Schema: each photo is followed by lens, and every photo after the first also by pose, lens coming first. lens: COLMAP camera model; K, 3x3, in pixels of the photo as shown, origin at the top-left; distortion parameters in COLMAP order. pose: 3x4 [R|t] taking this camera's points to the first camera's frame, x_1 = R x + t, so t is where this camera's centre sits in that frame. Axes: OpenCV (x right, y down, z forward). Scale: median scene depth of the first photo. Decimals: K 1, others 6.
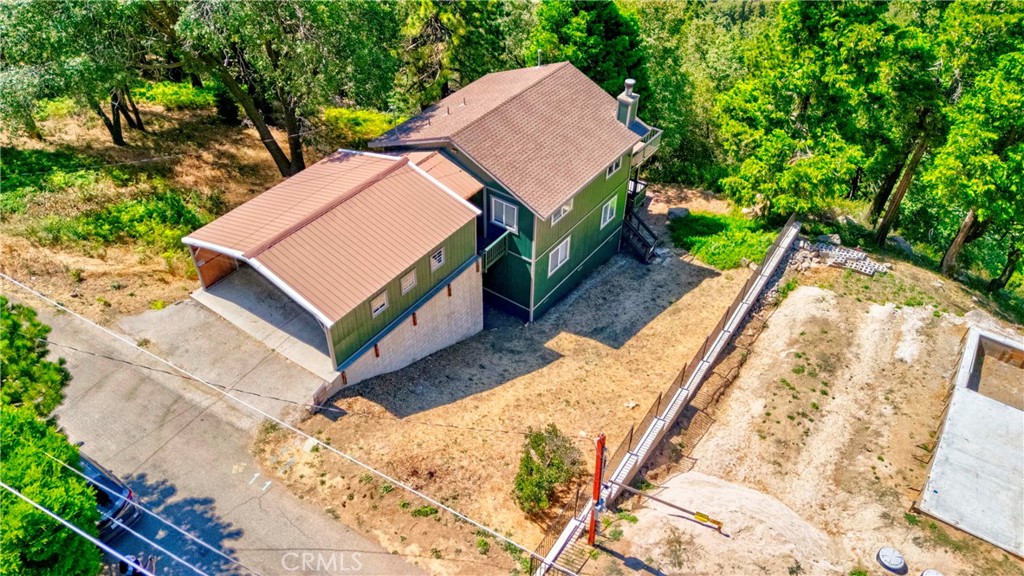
lens RADIAL K [[730.8, 0, 528.3], [0, 730.8, 297.1], [0, 0, 1]] dist [0.044136, -0.020124]
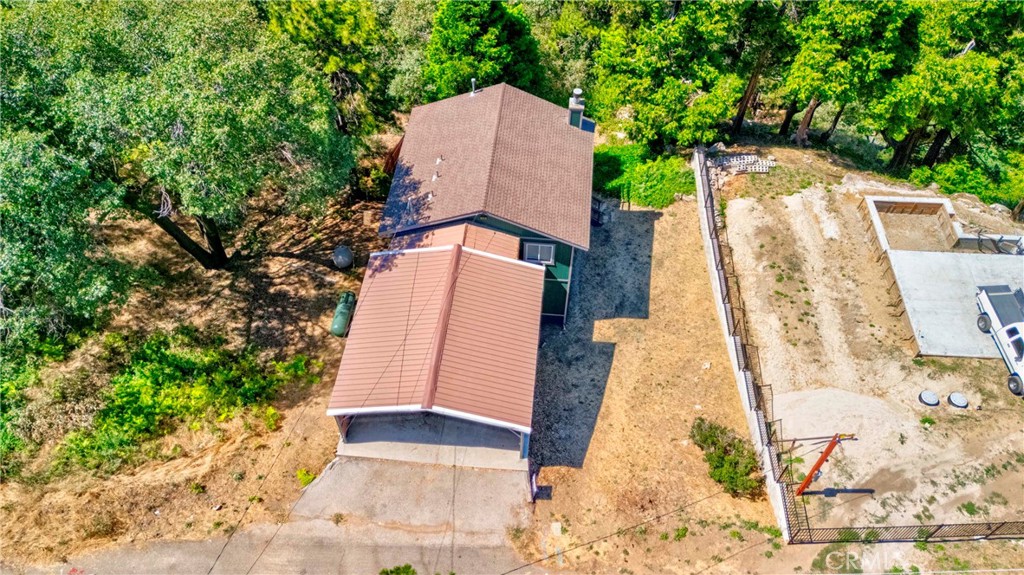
lens RADIAL K [[730.8, 0, 518.5], [0, 730.8, 291.9], [0, 0, 1]] dist [0.044136, -0.020124]
pose [[0.866026, -0.398803, 0.301588, -0.419453], [0.335004, 0.910578, 0.242116, -0.340338], [-0.371176, -0.108645, 0.922185, -0.013379]]
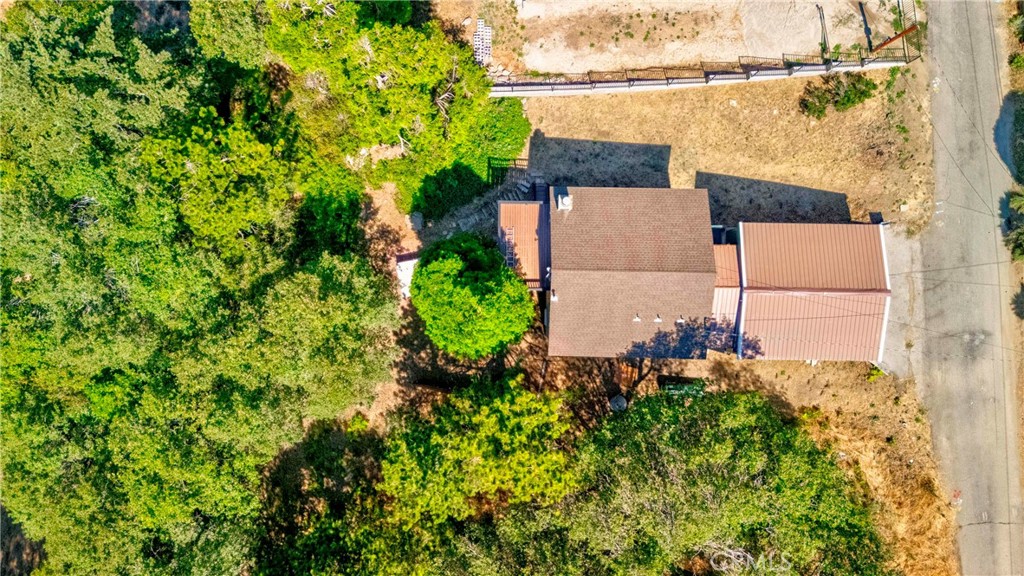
lens RADIAL K [[730.8, 0, 505.5], [0, 730.8, 278.9], [0, 0, 1]] dist [0.044136, -0.020124]
pose [[-0.563011, -0.826328, -0.014159, 0.113442], [0.543943, -0.383400, 0.746412, -1.379016], [-0.622209, 0.412536, 0.665334, 0.347141]]
